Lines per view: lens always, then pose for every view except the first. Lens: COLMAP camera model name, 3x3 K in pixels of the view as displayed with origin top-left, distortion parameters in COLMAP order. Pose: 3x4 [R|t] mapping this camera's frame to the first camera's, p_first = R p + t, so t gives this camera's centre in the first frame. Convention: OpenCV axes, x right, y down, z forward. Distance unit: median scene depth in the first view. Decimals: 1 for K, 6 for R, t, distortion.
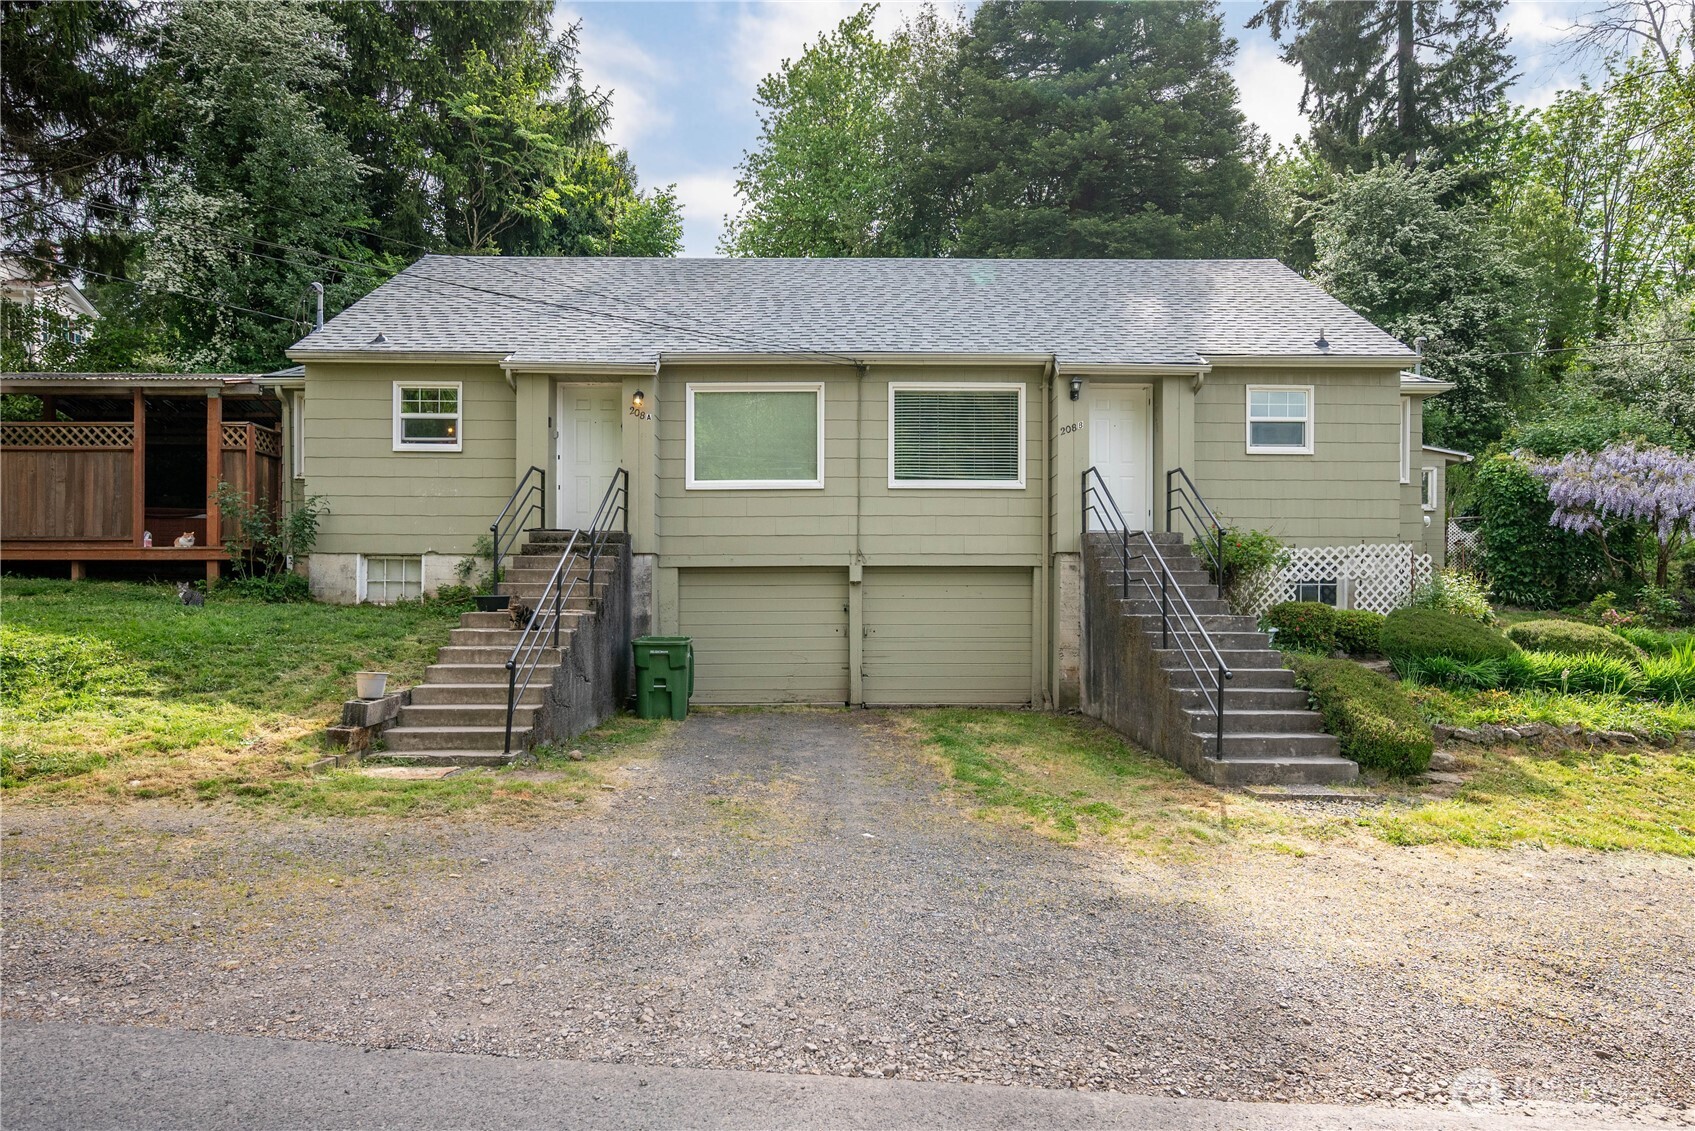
lens RADIAL K [[952.0, 0, 848.1], [0, 952.0, 626.7], [0, 0, 1]] dist [-0.001614, 0.000054]
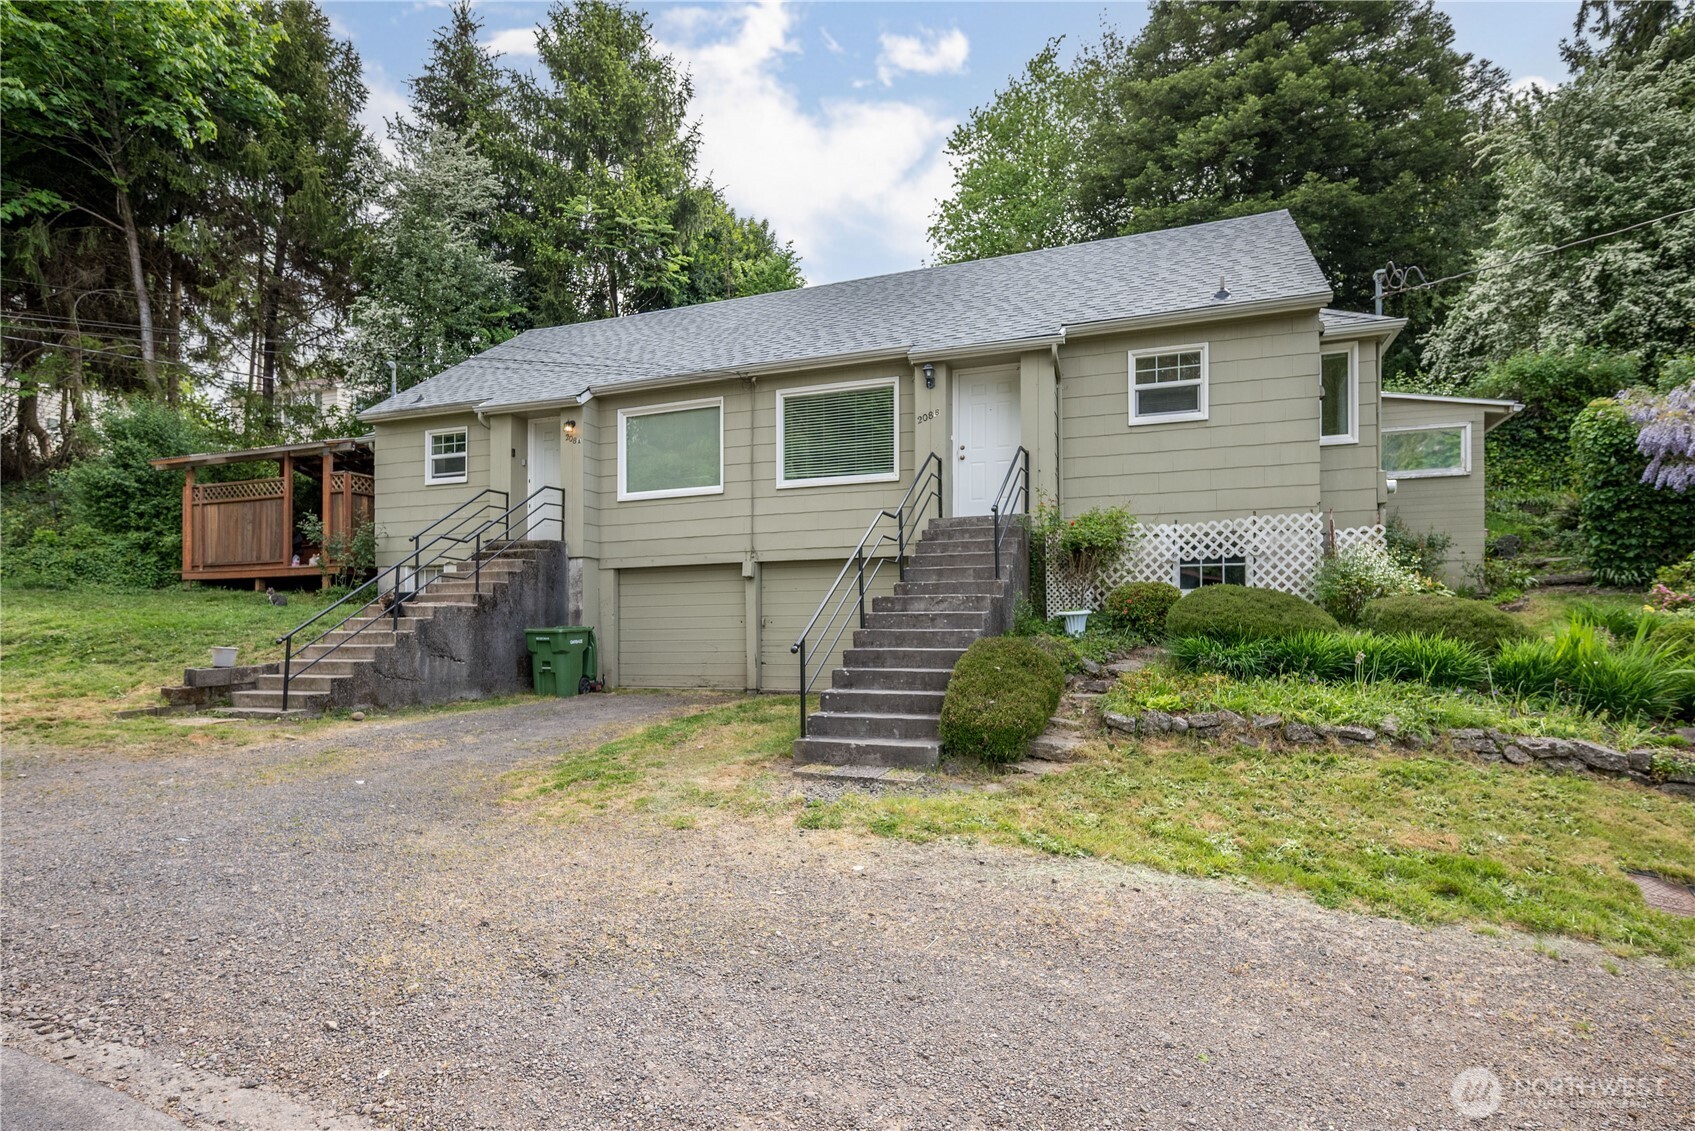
lens RADIAL K [[859.1, 0, 852.7], [0, 859.1, 634.2], [0, 0, 1]] dist [0.002345, 0.000535]
pose [[0.932903, -0.005476, -0.360087, 0.471161], [0.003201, 0.999971, -0.006915, 0.025820], [0.360115, 0.005299, 0.932893, 0.127250]]
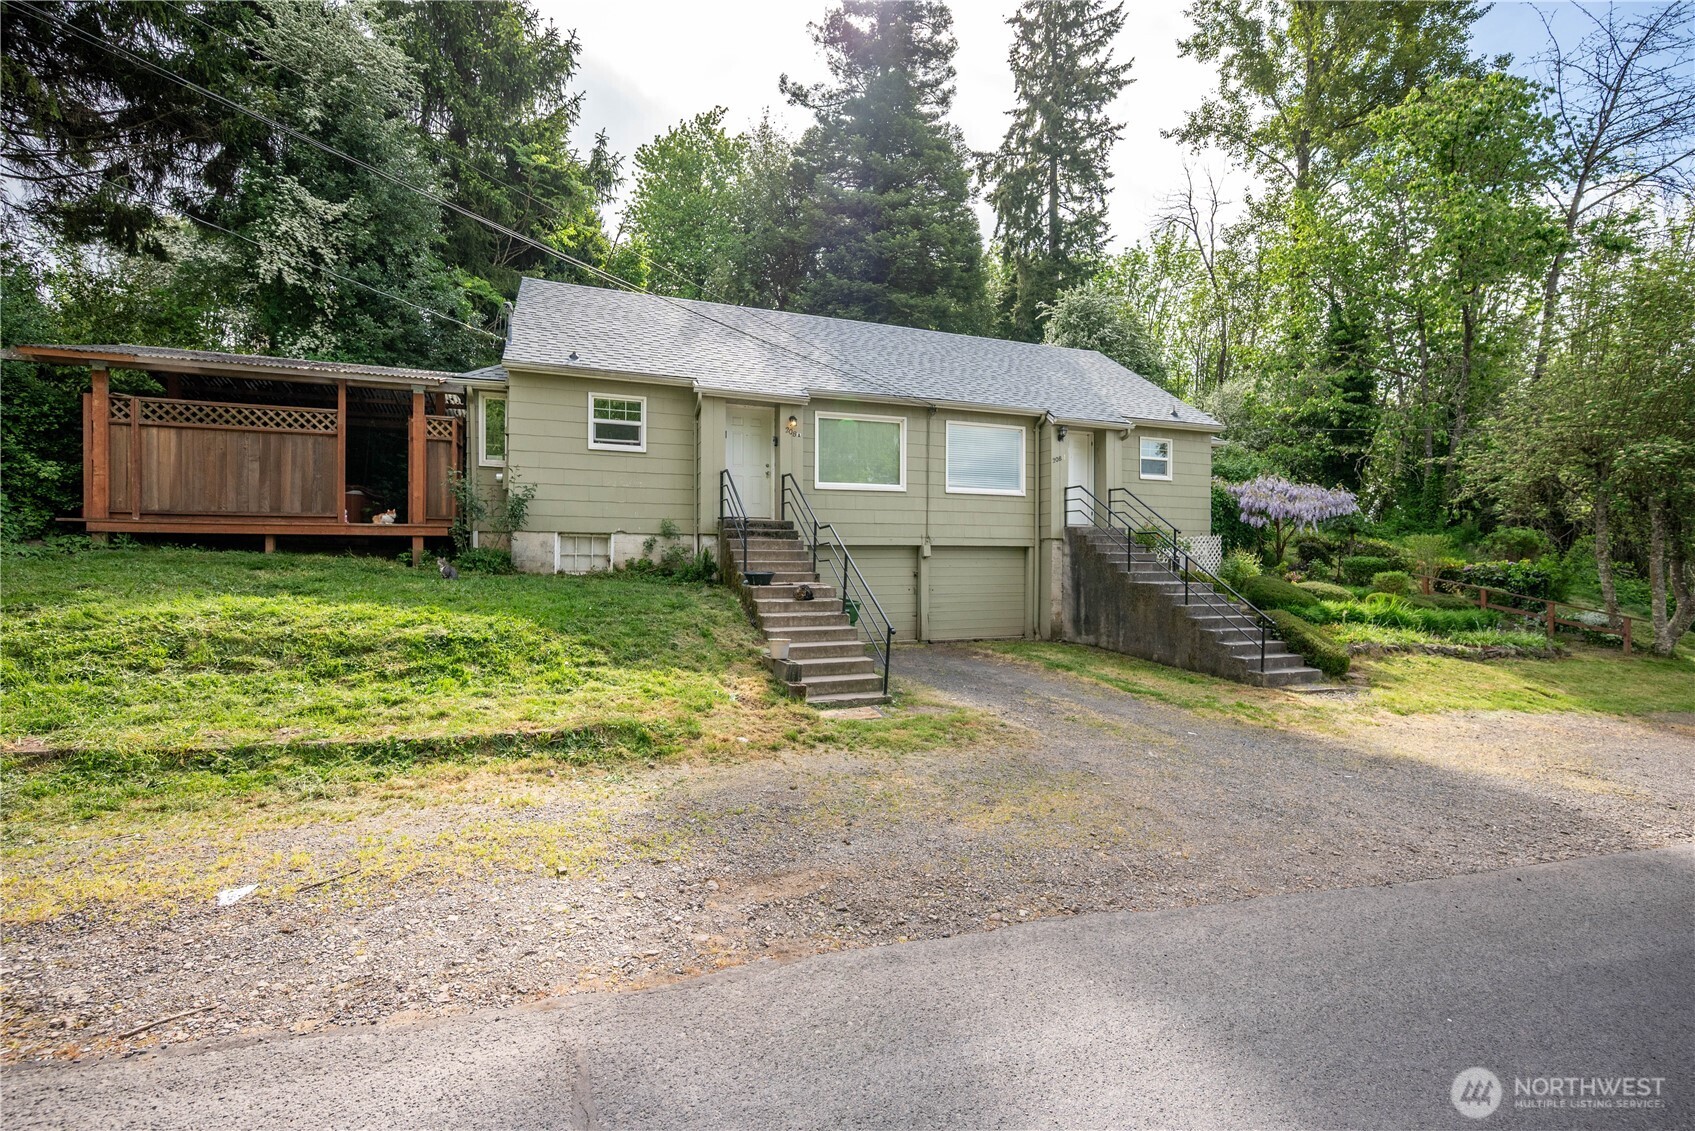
lens RADIAL K [[702.6, 0, 847.5], [0, 702.6, 565.5], [0, 0, 1]] dist [0.000539, 0.000032]
pose [[0.941346, -0.001197, 0.337442, -0.465765], [0.001066, 0.999999, 0.000572, -0.034162], [-0.337442, -0.000178, 0.941346, 0.032977]]
